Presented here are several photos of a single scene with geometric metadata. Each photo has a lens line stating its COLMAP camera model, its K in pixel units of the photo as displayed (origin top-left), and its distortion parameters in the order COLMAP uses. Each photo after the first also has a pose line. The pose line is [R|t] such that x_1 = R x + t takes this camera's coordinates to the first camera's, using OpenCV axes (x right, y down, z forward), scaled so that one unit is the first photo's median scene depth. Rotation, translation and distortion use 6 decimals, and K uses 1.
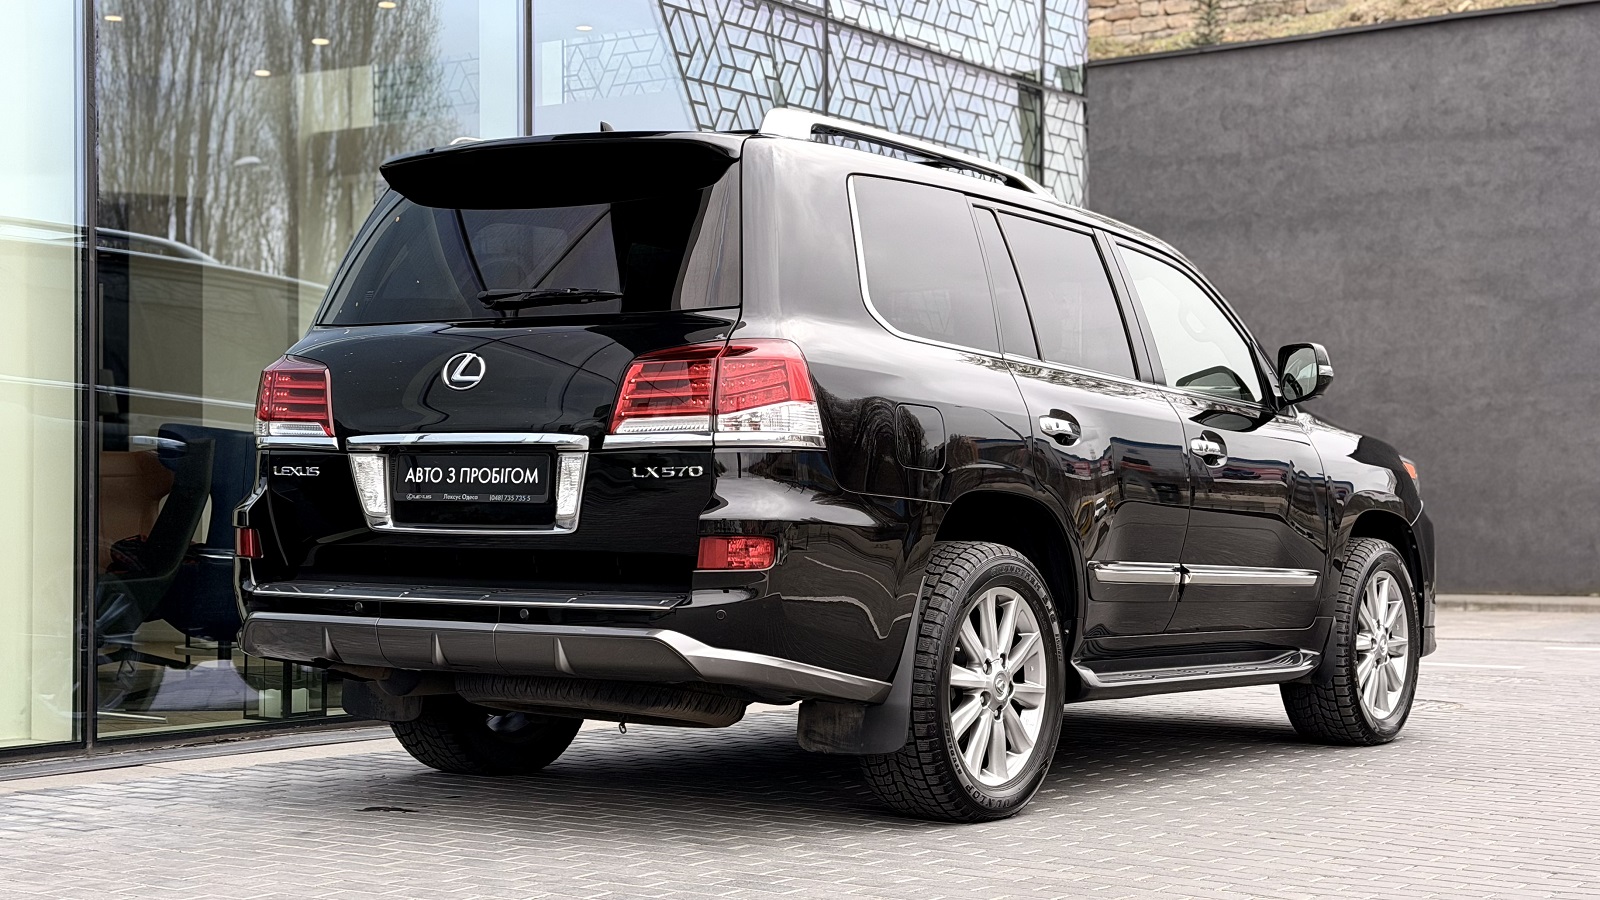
lens RADIAL K [[2548.3, 0, 751.3], [0, 2548.3, 448.4], [0, 0, 1]] dist [0.154669, -0.017674]
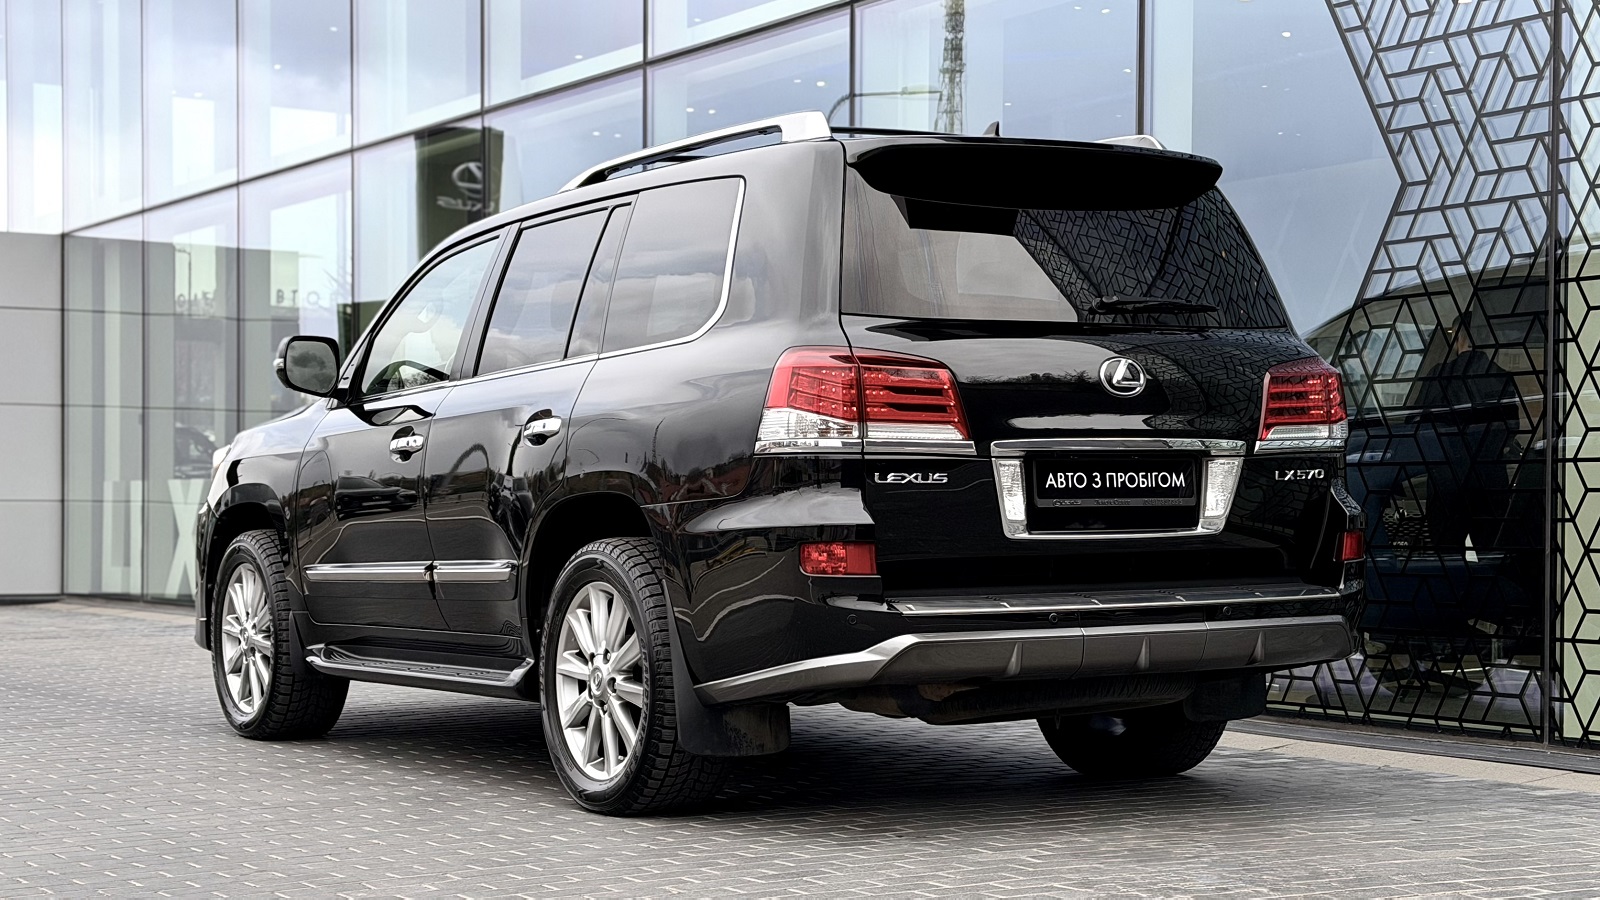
lens RADIAL K [[2662.5, 0, 800.0], [0, 2662.5, 450.0], [0, 0, 1]] dist [0.181284, 0.080466]
pose [[0.397276, -0.002881, 0.917695, -1.128357], [-0.003650, 0.999982, 0.004720, -0.005820], [-0.917692, -0.005225, 0.397258, 0.698962]]
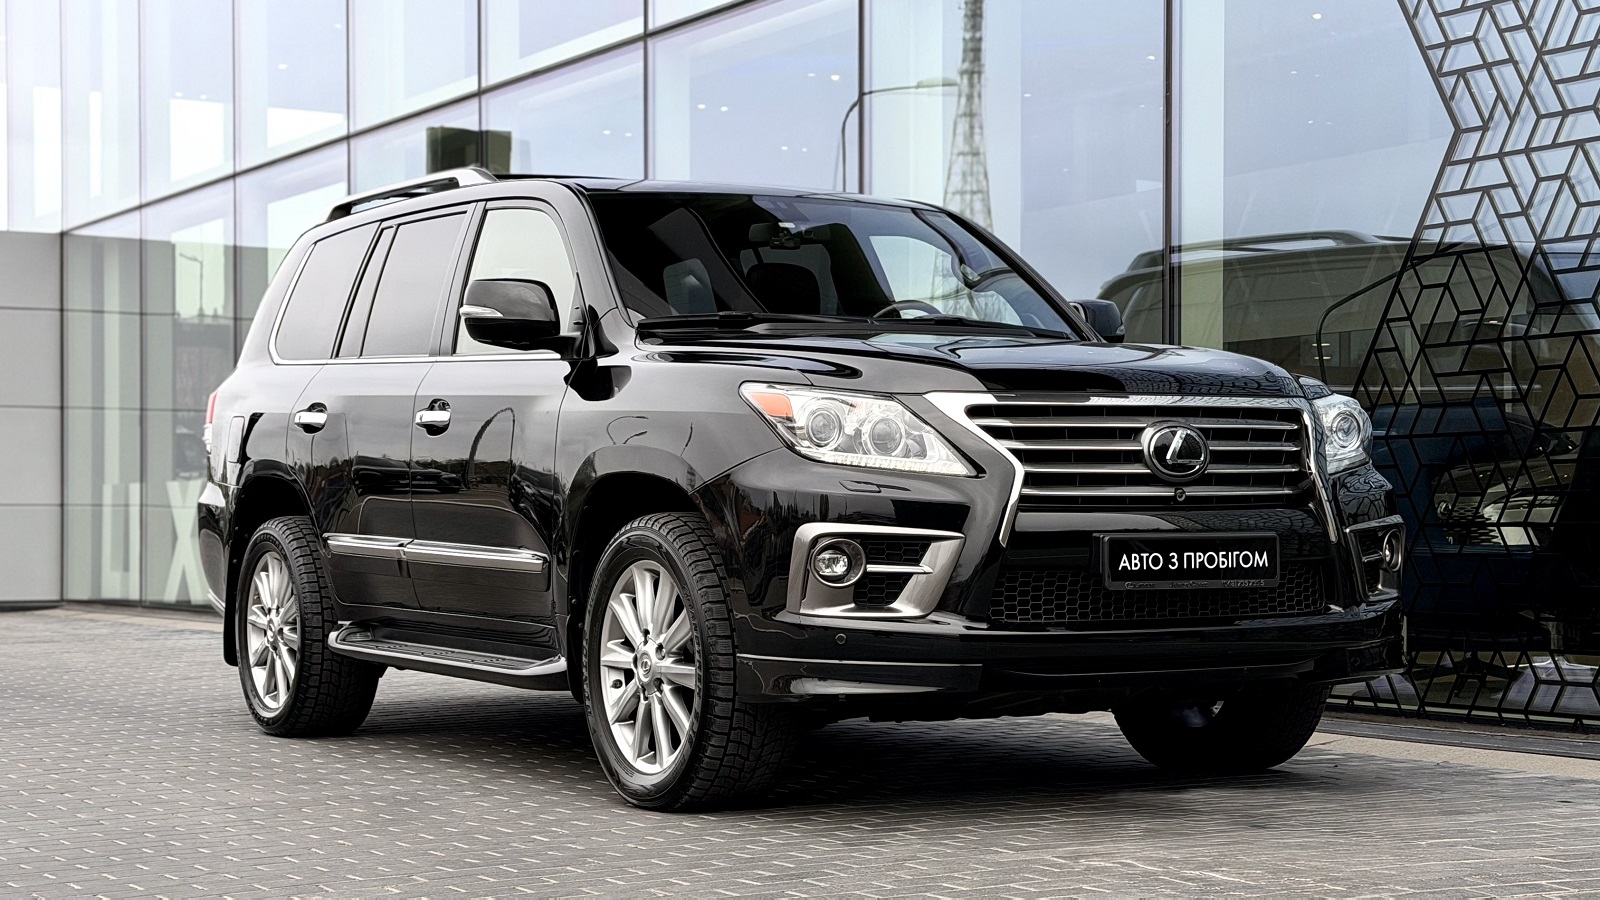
lens RADIAL K [[2548.3, 0, 751.3], [0, 2548.3, 448.4], [0, 0, 1]] dist [0.154669, -0.017674]
pose [[0.426520, 0.010799, 0.904414, -1.014113], [0.002446, 0.999911, -0.013092, 0.021492], [-0.904475, 0.007797, 0.426455, 0.736355]]
